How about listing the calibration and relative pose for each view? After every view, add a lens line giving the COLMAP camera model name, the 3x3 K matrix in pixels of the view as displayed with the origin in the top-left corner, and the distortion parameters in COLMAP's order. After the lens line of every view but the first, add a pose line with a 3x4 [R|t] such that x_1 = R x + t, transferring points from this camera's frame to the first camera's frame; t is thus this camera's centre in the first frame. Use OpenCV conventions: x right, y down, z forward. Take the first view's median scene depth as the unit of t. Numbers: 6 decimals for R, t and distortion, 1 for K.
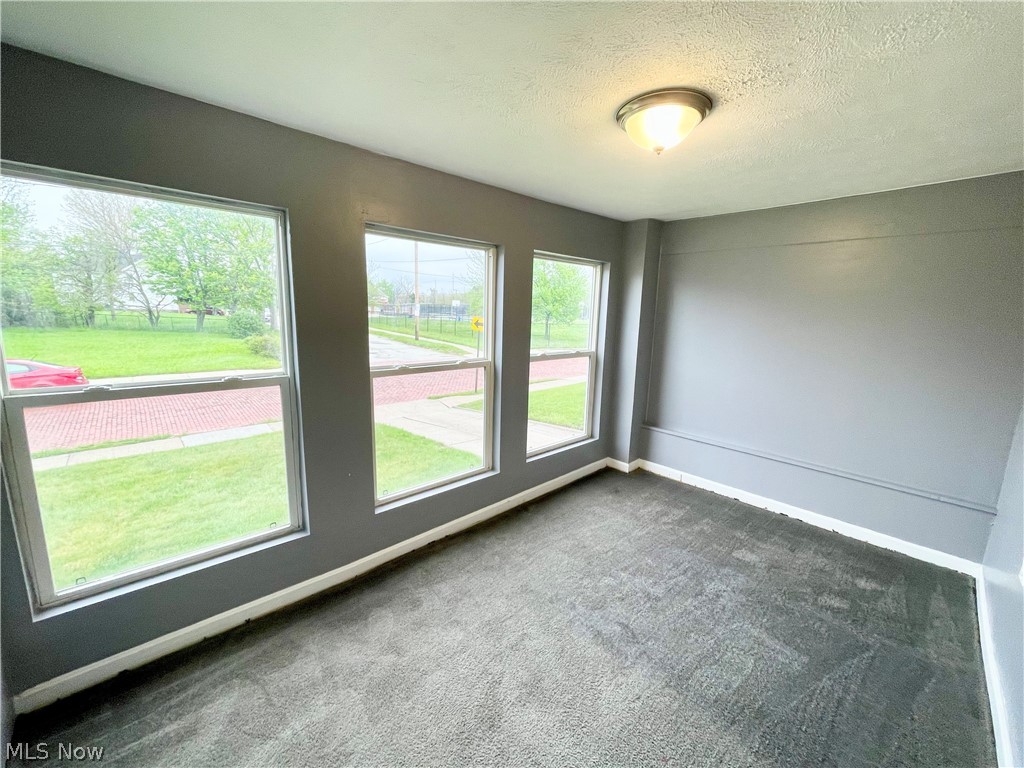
lens RADIAL K [[414.4, 0, 510.7], [0, 414.4, 383.0], [0, 0, 1]] dist [-0.000364, 0.000107]
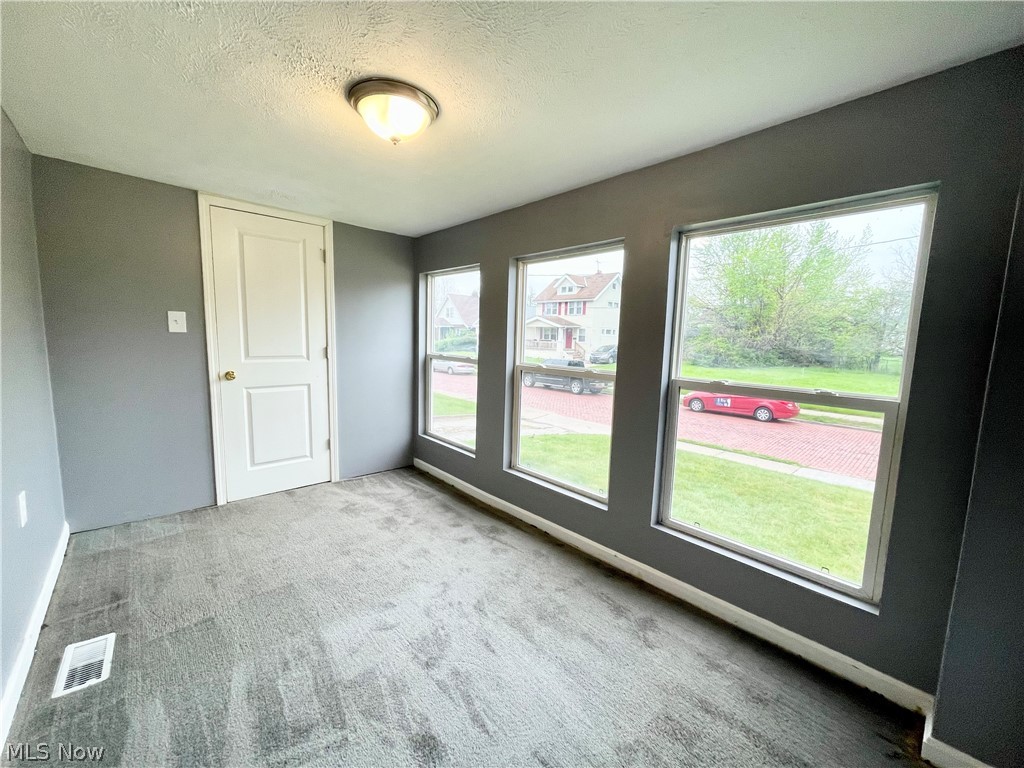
lens RADIAL K [[414.4, 0, 511.6], [0, 414.4, 387.3], [0, 0, 1]] dist [-0.000364, 0.000107]
pose [[-0.029535, 0.091846, -0.995335, 0.287894], [-0.200403, 0.975007, 0.095917, -0.023928], [0.979268, 0.202301, -0.010390, 0.285589]]
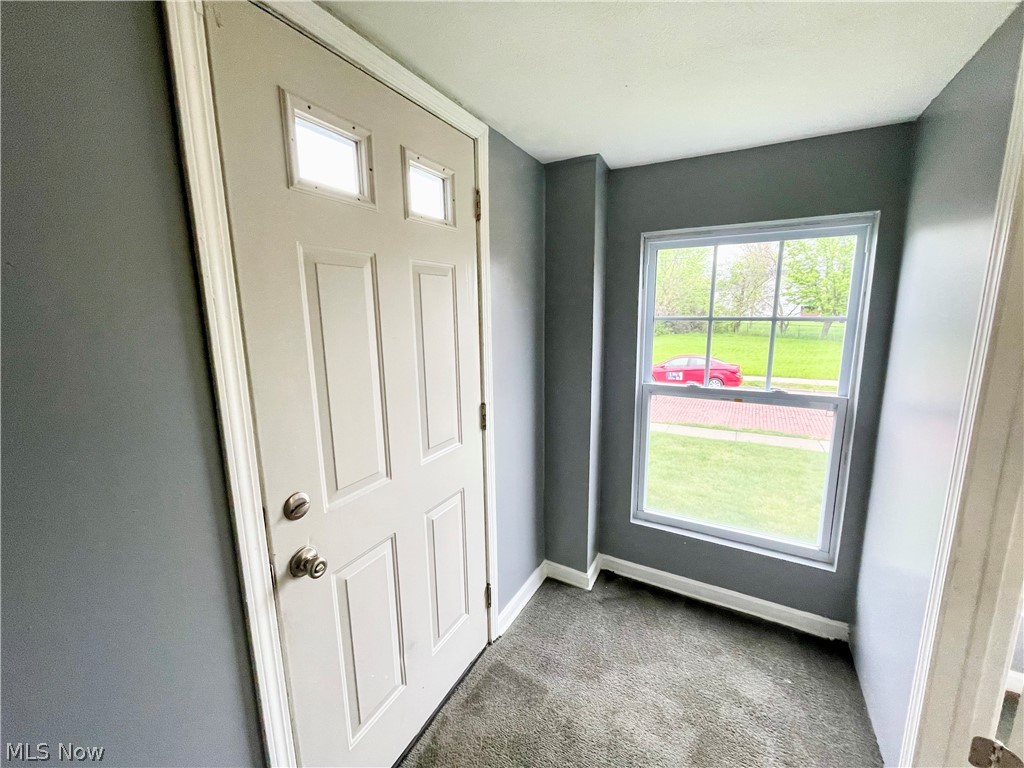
lens RADIAL K [[414.4, 0, 513.0], [0, 414.4, 383.3], [0, 0, 1]] dist [-0.000364, 0.000107]
pose [[0.318309, 0.123652, -0.939888, -0.093605], [-0.140049, 0.986711, 0.082382, 0.012490], [0.937585, 0.105408, 0.331396, -0.091044]]
